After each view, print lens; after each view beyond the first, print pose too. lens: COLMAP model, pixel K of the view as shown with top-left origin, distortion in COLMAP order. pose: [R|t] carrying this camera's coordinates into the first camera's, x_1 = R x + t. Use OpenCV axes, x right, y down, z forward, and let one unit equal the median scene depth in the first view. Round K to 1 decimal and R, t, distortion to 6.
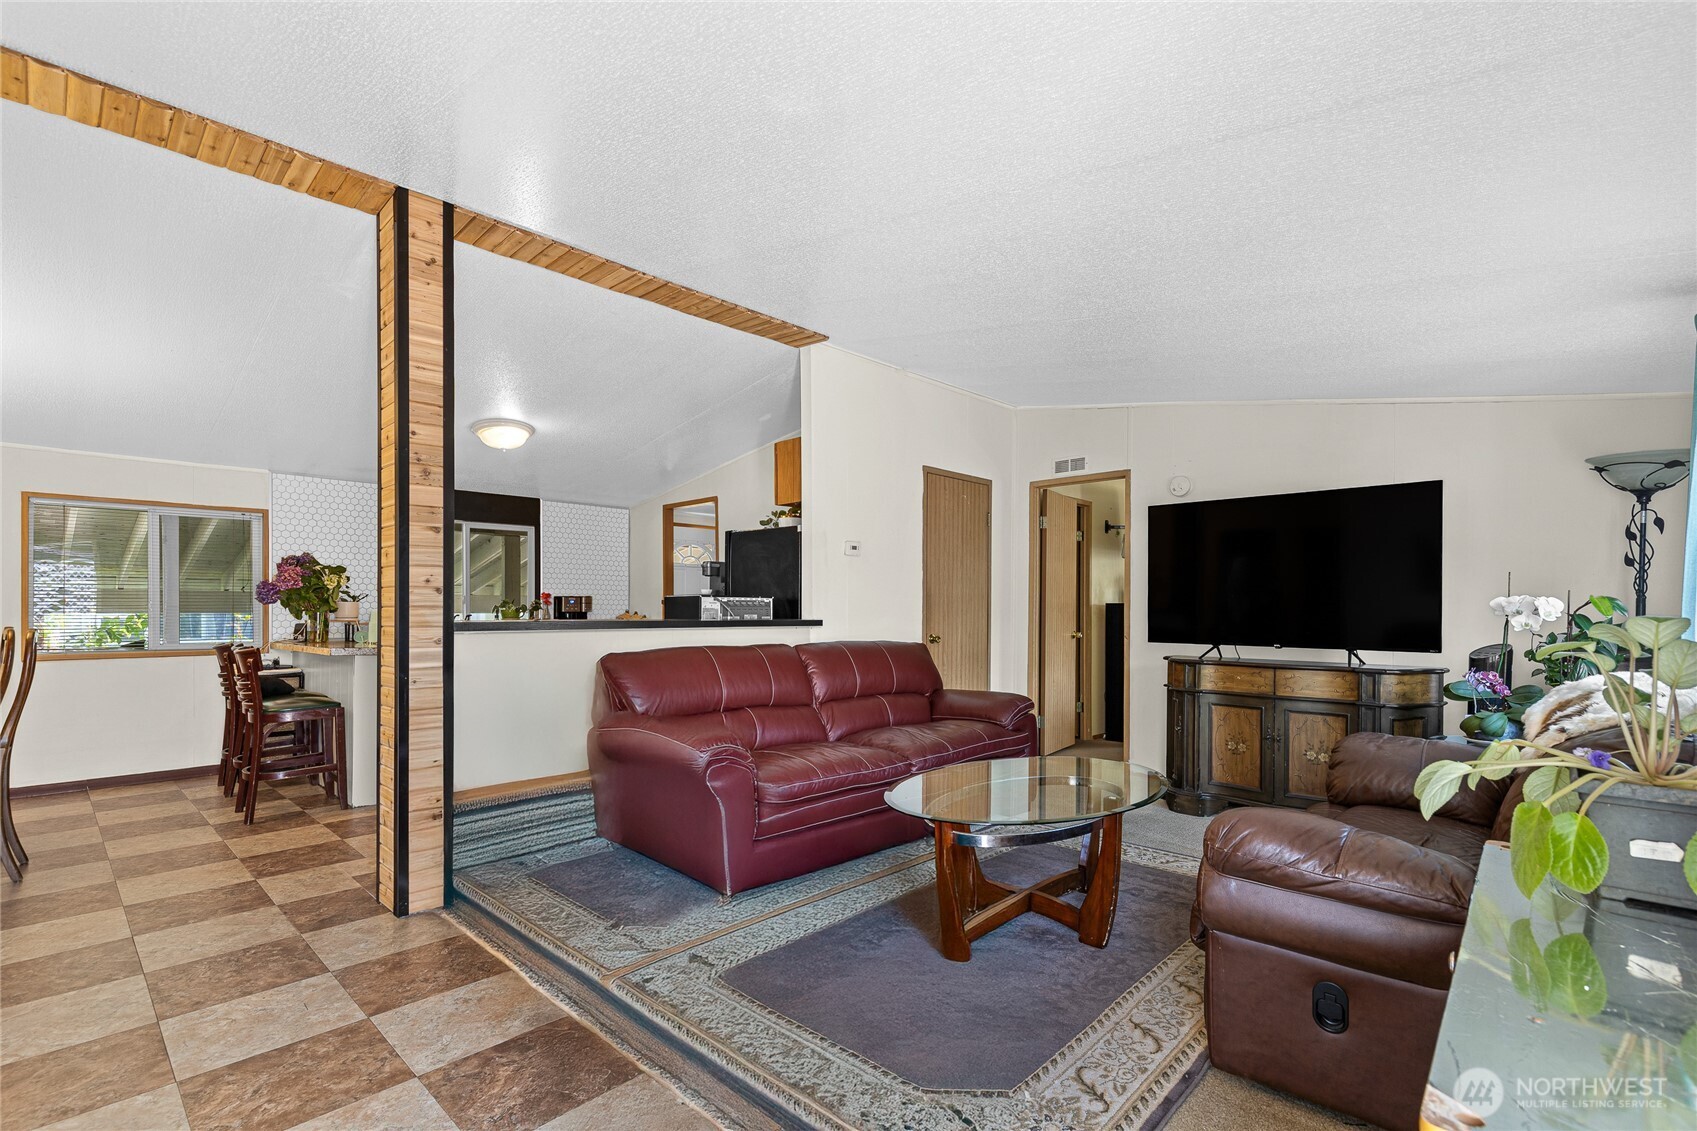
lens RADIAL K [[802.0, 0, 861.7], [0, 802.0, 603.9], [0, 0, 1]] dist [0.012009, -0.000292]
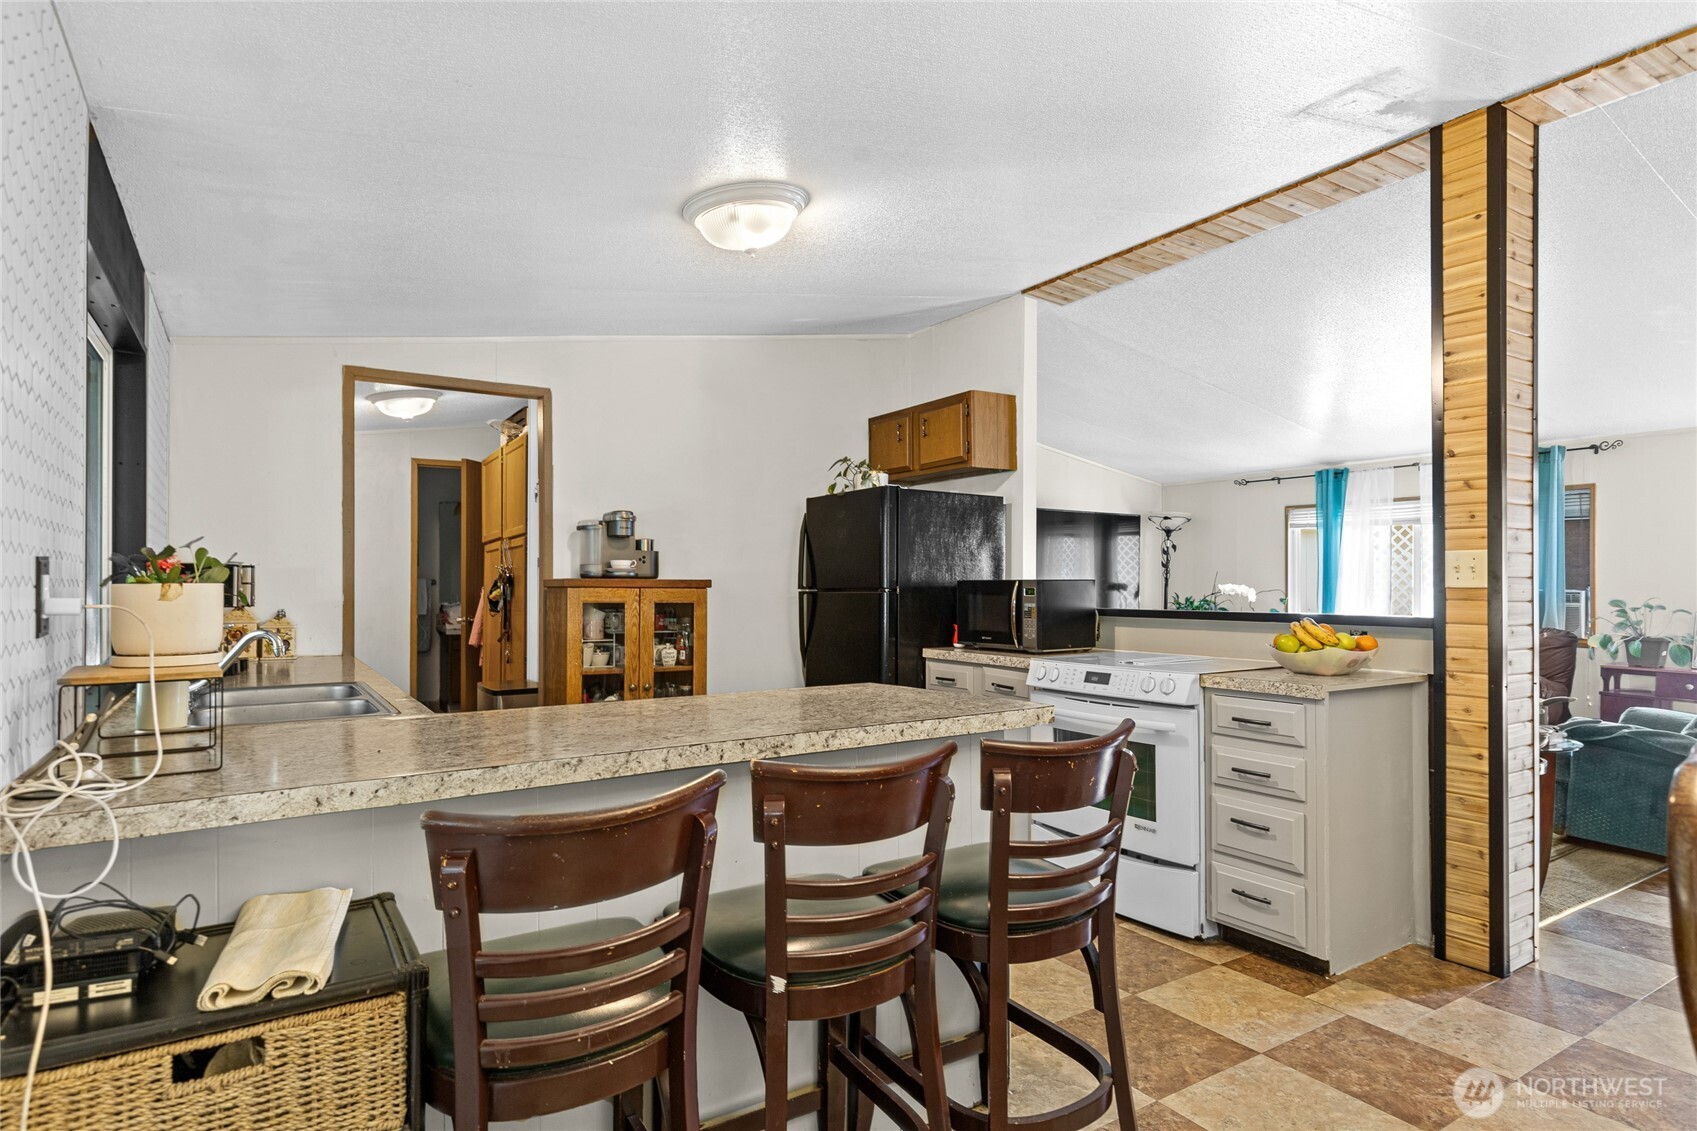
lens RADIAL K [[921.6, 0, 852.4], [0, 921.6, 583.6], [0, 0, 1]] dist [0.012550, -0.001478]
pose [[0.219721, -0.002435, 0.975560, -0.859892], [-0.005542, 0.999978, 0.003744, -0.006909], [-0.975547, -0.006229, 0.219702, 0.756500]]
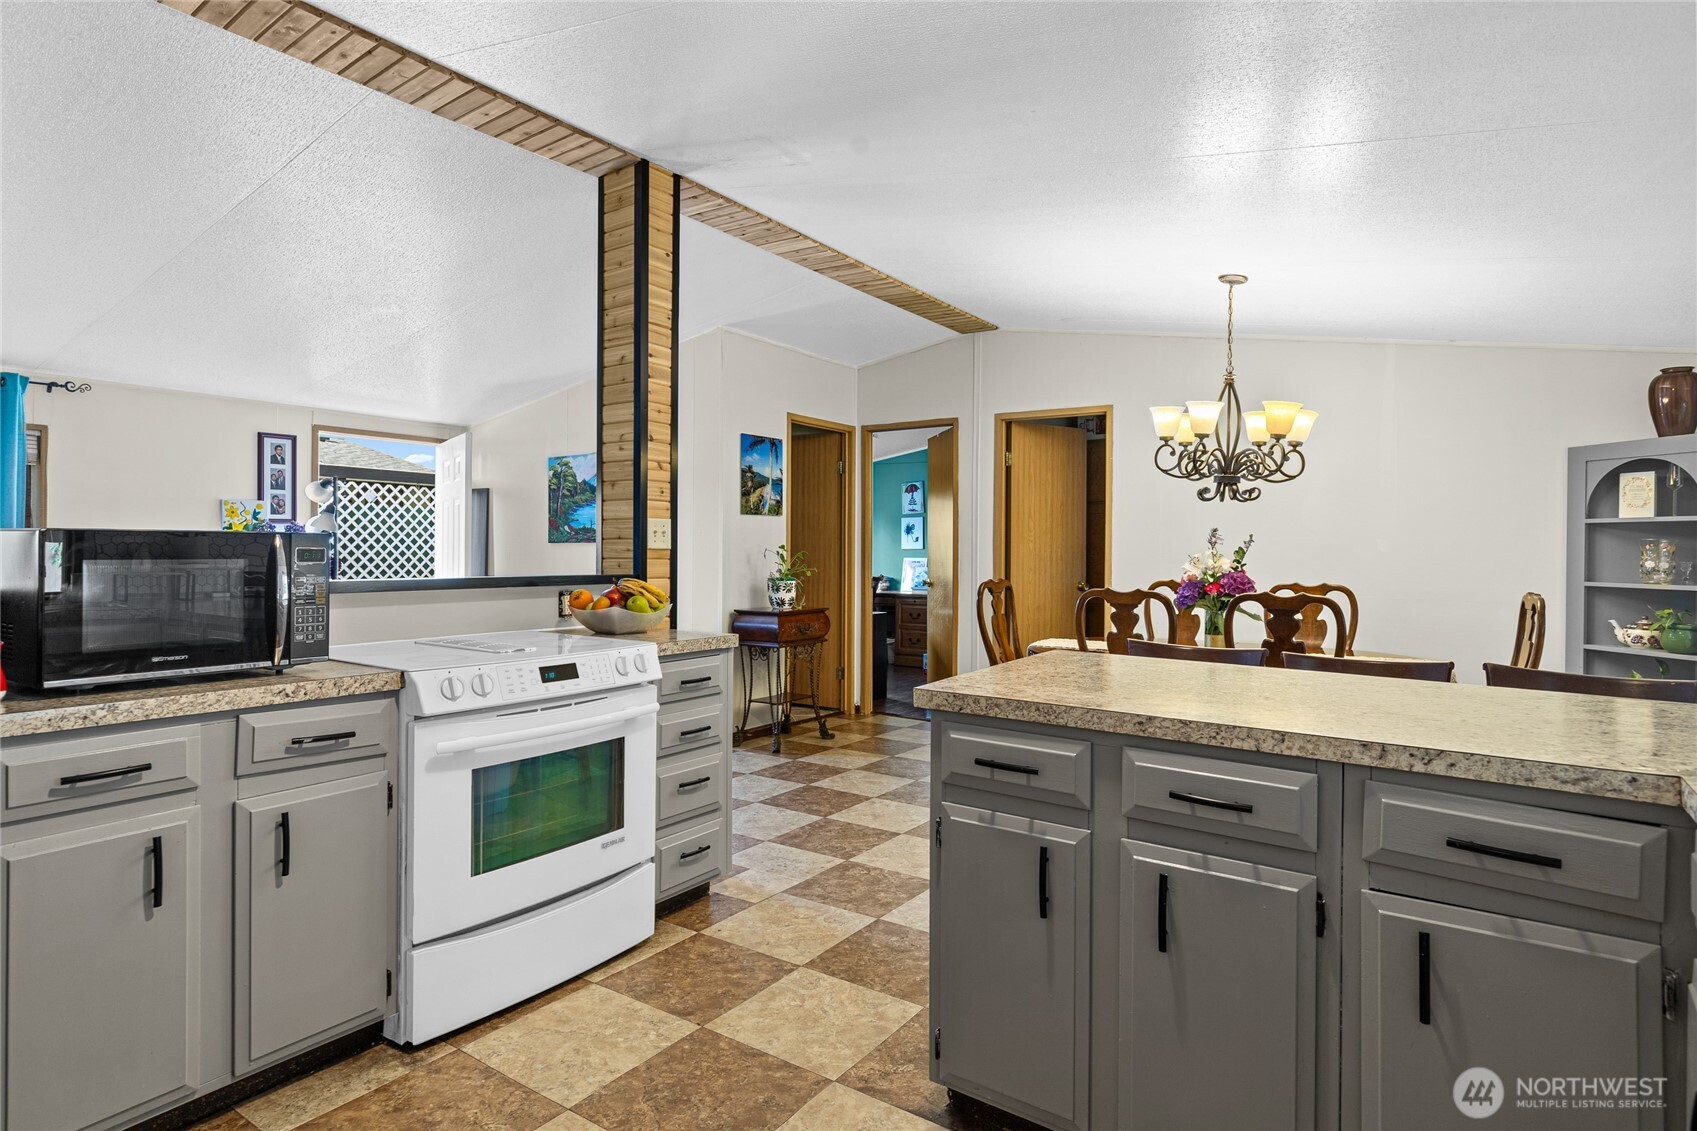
lens RADIAL K [[921.6, 0, 844.9], [0, 921.6, 551.8], [0, 0, 1]] dist [0.012550, -0.001478]
pose [[-0.987719, -0.010985, -0.155857, -0.333251], [-0.010497, 0.999937, -0.003954, -0.001712], [0.155890, -0.002269, -0.987772, 1.165830]]
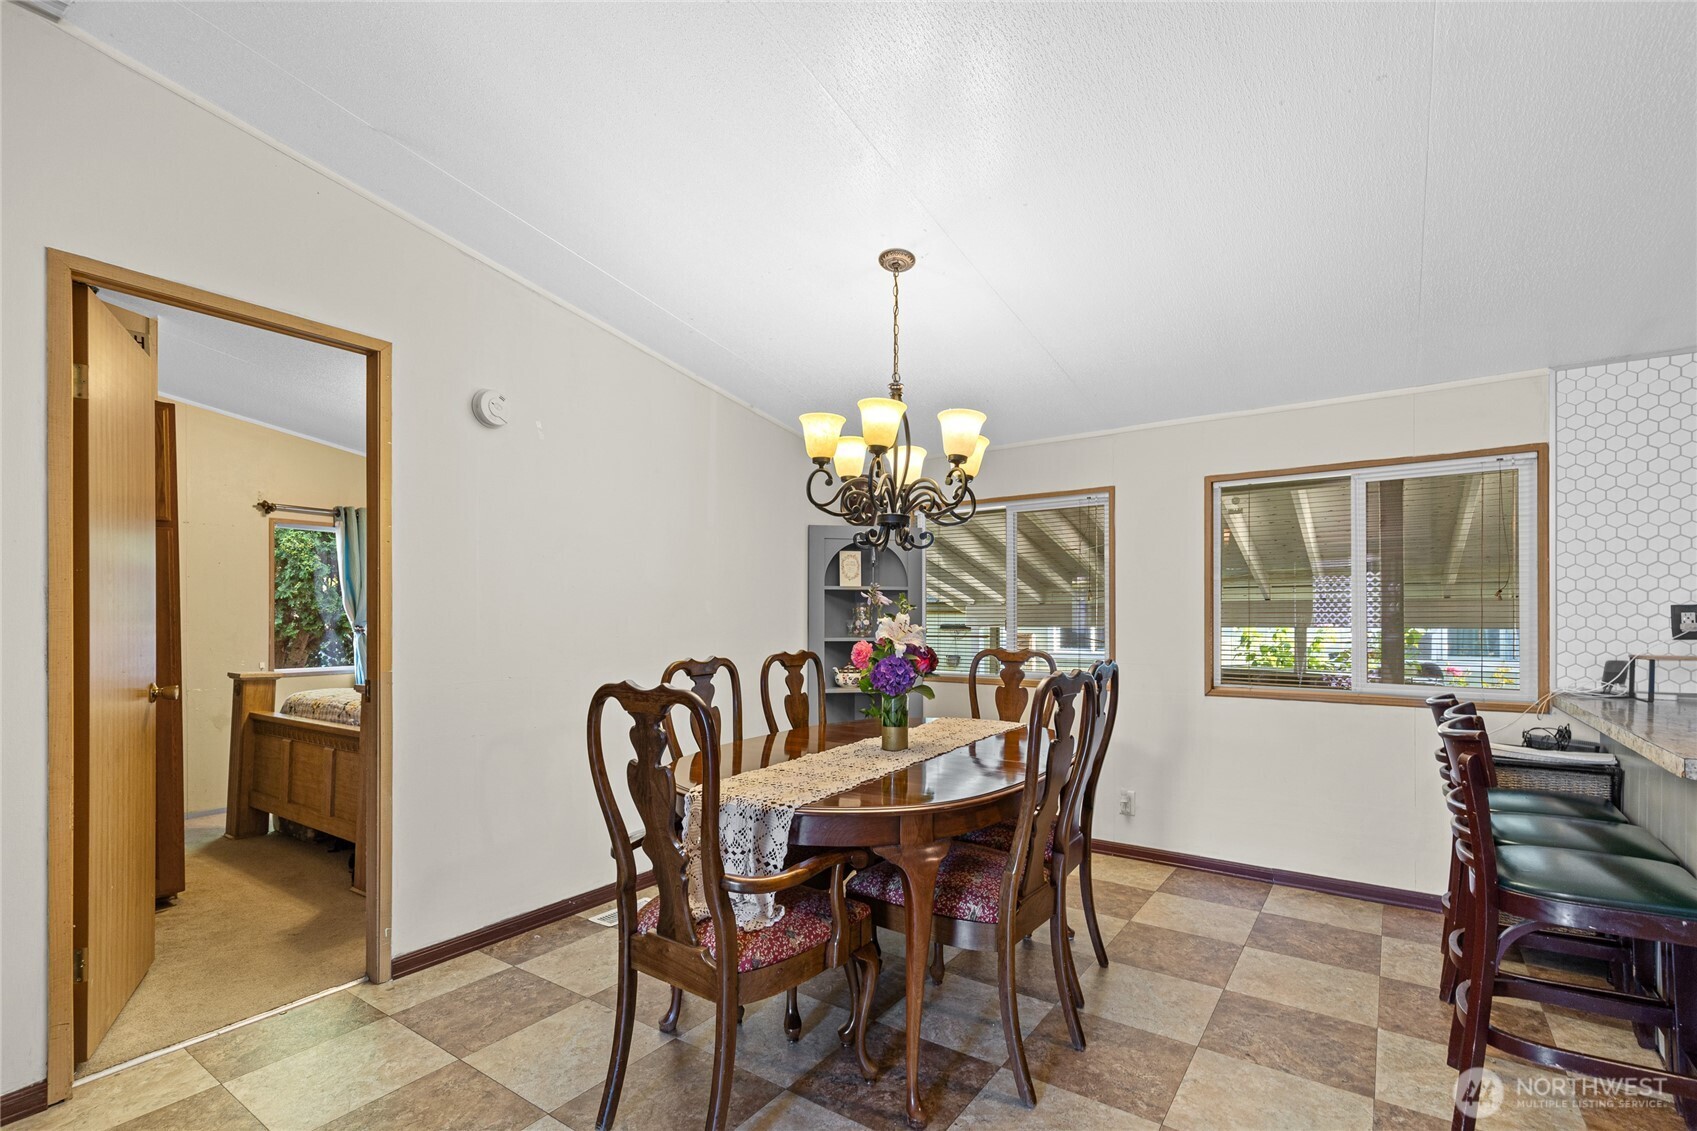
lens RADIAL K [[802.0, 0, 859.3], [0, 802.0, 616.9], [0, 0, 1]] dist [0.012009, -0.000292]
pose [[0.194158, -0.009385, -0.980925, -0.295584], [-0.007183, 0.999914, -0.010988, 0.006517], [0.980944, 0.009179, 0.194074, 0.442354]]
